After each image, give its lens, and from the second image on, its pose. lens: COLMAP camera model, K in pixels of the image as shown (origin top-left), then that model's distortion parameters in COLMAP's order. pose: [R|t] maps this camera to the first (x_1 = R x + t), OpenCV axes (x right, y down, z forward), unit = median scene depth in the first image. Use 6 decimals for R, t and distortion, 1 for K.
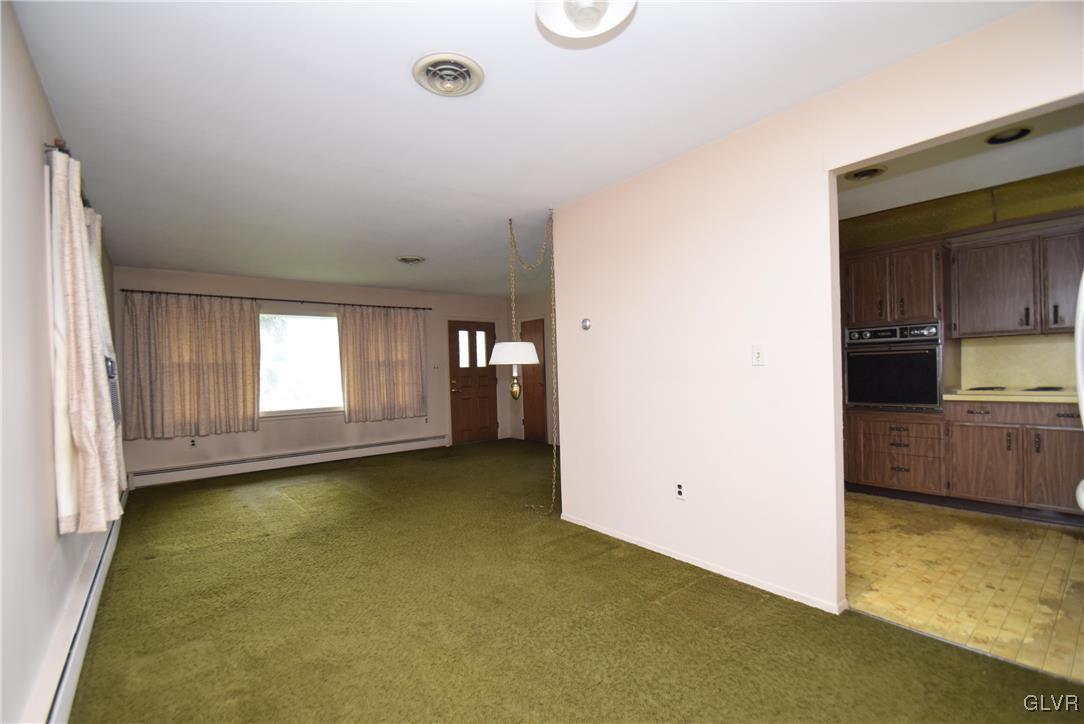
lens RADIAL K [[475.6, 0, 542.0], [0, 475.6, 362.0], [0, 0, 1]] dist [-0.000801, -0.000096]
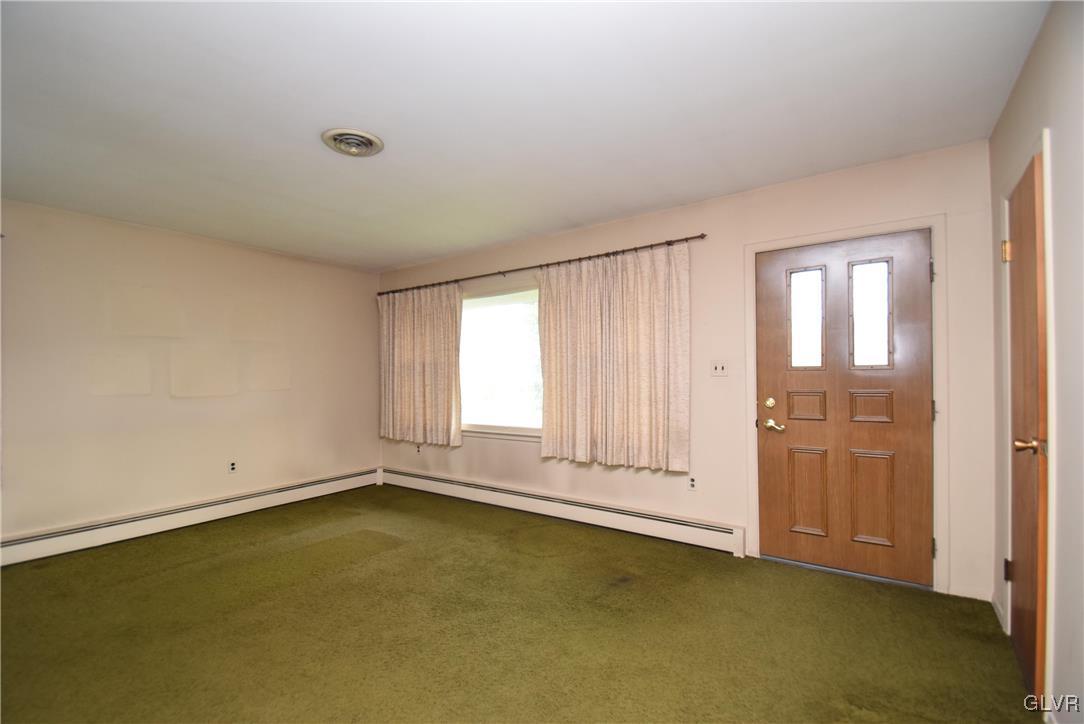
lens RADIAL K [[475.6, 0, 542.0], [0, 475.6, 362.0], [0, 0, 1]] dist [-0.000801, -0.000096]
pose [[0.261490, -0.003926, -0.965198, 0.191613], [0.016552, 0.999863, 0.000417, 0.004525], [0.965064, -0.016085, 0.261519, 0.885114]]
